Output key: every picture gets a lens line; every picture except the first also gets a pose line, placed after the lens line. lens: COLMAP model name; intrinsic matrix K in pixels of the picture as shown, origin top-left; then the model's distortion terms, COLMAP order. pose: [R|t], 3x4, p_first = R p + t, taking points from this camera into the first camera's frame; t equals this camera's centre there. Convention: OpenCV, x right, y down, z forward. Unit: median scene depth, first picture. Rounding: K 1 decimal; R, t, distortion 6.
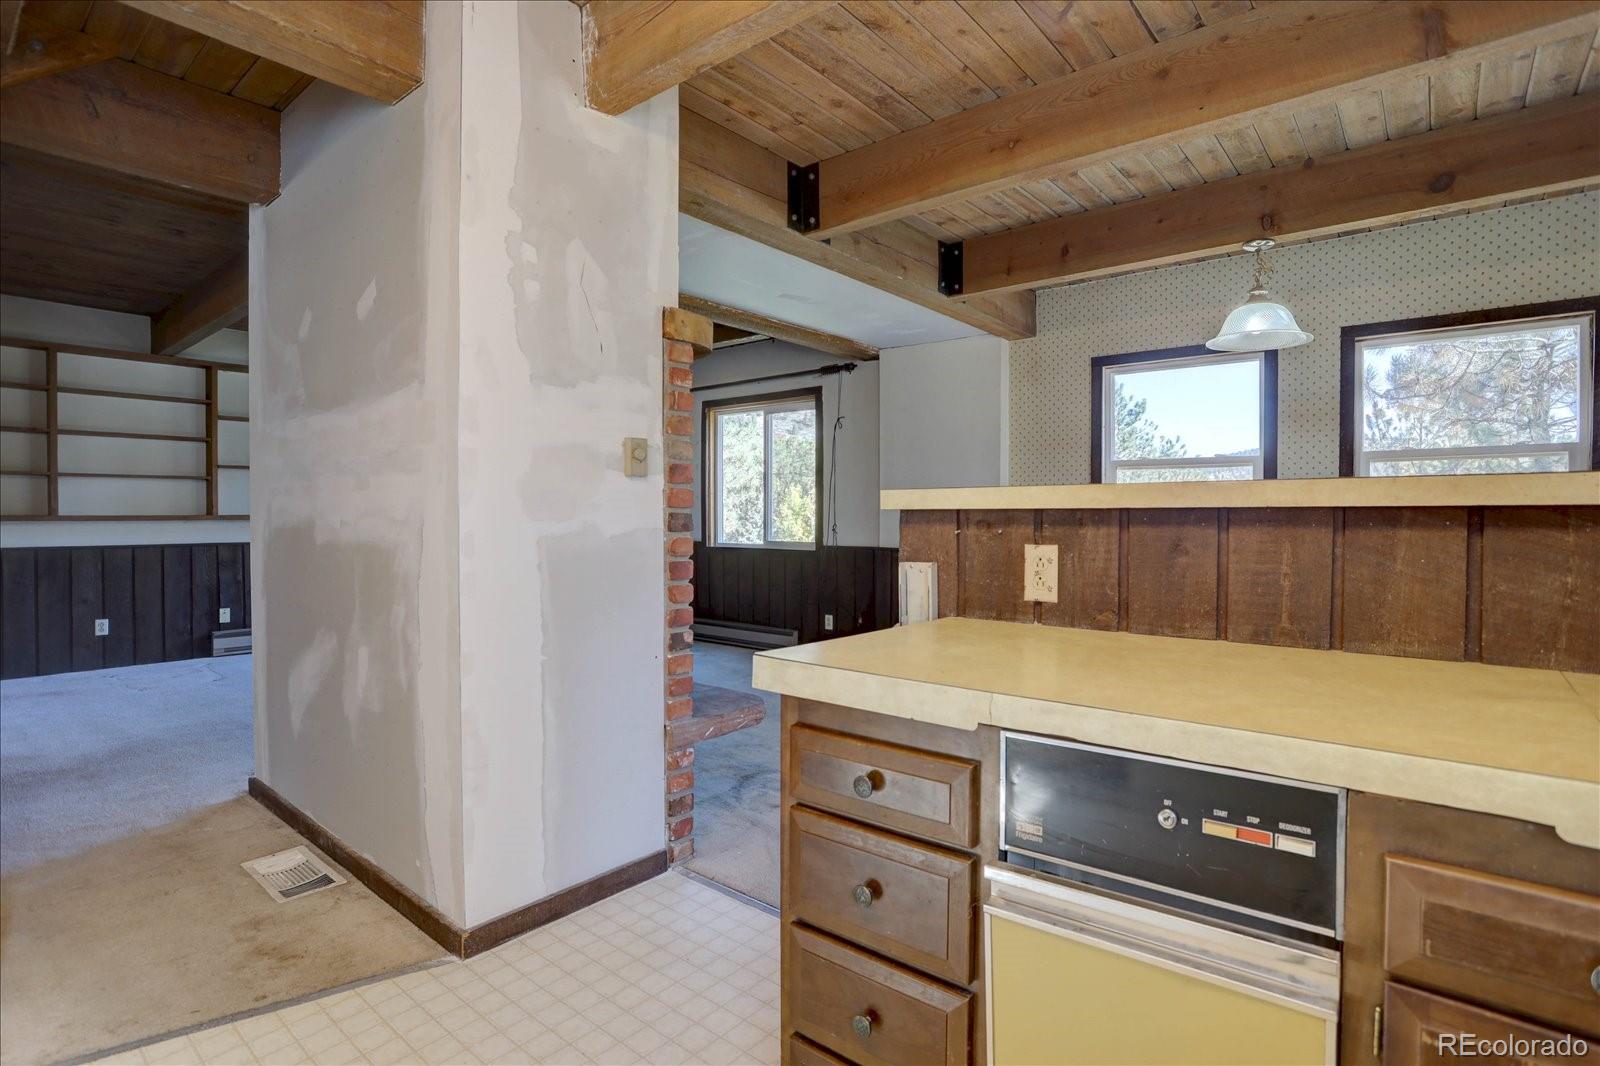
lens RADIAL K [[792.9, 0, 800.0], [0, 792.9, 533.0], [0, 0, 1]] dist [-0.055507, 0.018451]
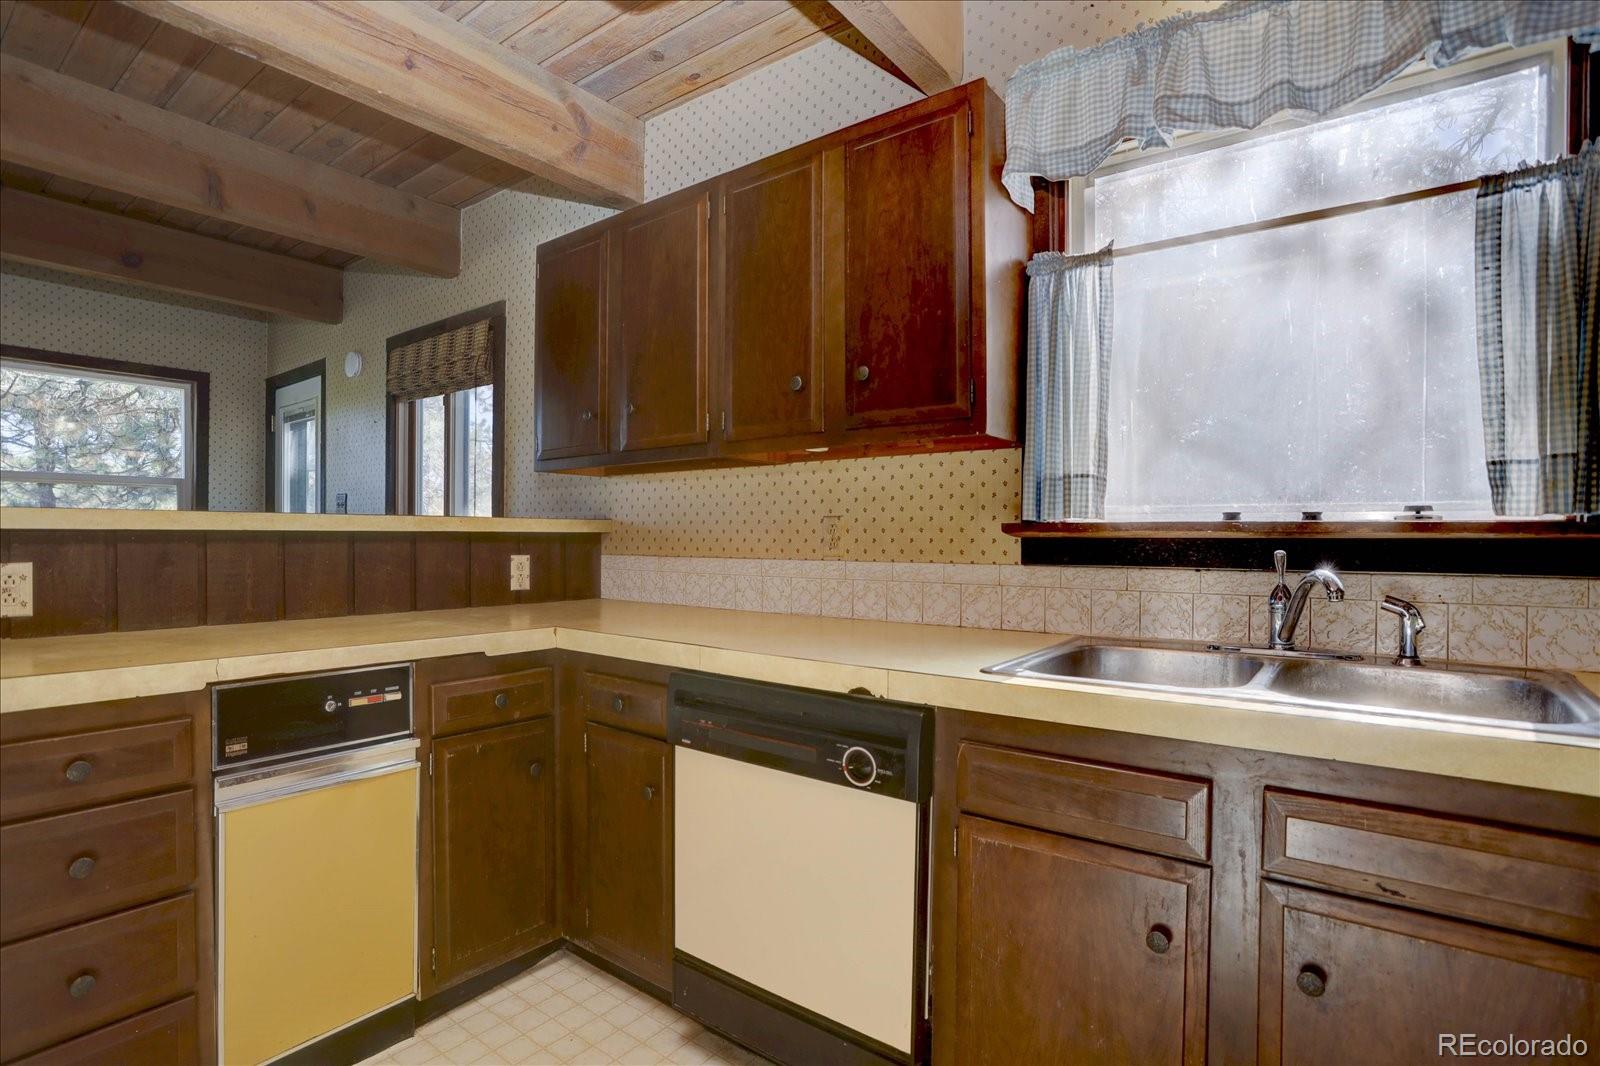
lens RADIAL K [[792.9, 0, 800.0], [0, 792.9, 533.0], [0, 0, 1]] dist [-0.055507, 0.018451]
pose [[-0.040516, 0.004265, 0.999170, -0.920225], [0.019128, 0.999811, -0.003492, -0.001691], [-0.998996, 0.018971, -0.040590, -0.004005]]
